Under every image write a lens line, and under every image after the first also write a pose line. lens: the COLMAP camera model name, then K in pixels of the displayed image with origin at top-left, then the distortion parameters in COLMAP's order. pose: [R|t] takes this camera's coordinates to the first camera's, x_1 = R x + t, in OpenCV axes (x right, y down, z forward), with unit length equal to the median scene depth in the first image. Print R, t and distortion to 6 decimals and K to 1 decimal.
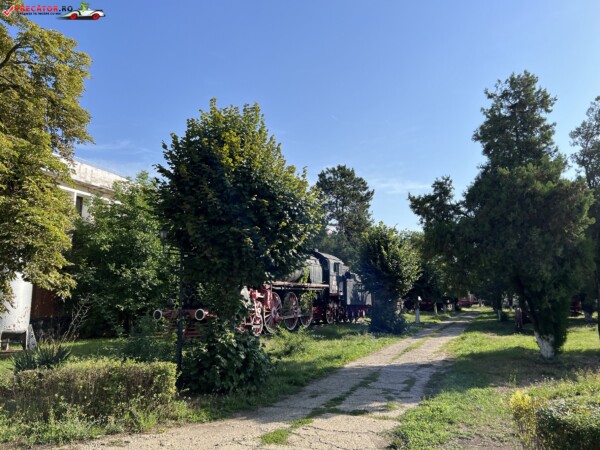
lens RADIAL K [[452.4, 0, 301.5], [0, 452.4, 216.4], [0, 0, 1]] dist [0.076802, -0.000308]
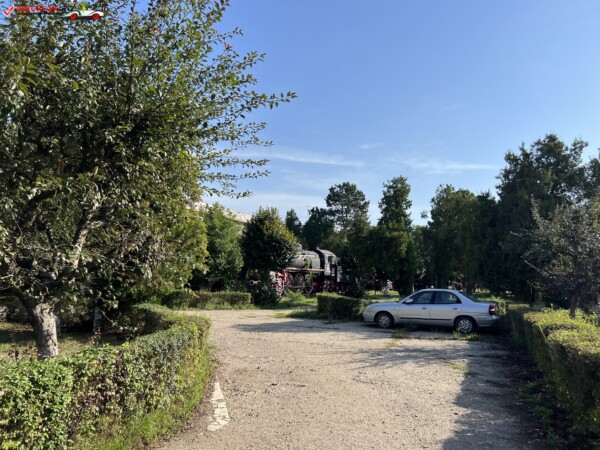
lens RADIAL K [[453.8, 0, 301.8], [0, 453.8, 225.6], [0, 0, 1]] dist [0.072318, -0.096872]
pose [[0.997069, 0.016393, -0.074725, 0.100090], [-0.011610, 0.997883, 0.063994, -0.115221], [0.075616, -0.062939, 0.995149, -0.653544]]
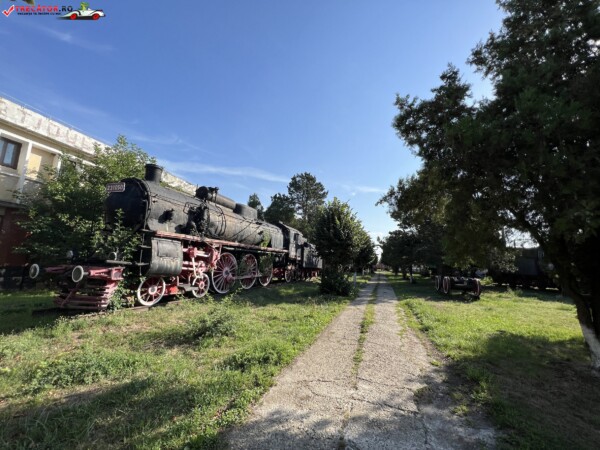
lens RADIAL K [[241.5, 0, 300.0], [0, 241.5, 225.0], [0, 0, 1]] dist [-0.000037, 0.000092]
pose [[0.996889, 0.056182, 0.055283, 0.051596], [-0.057639, 0.998022, 0.025107, 0.065337], [-0.053763, -0.028215, 0.998155, 0.358840]]
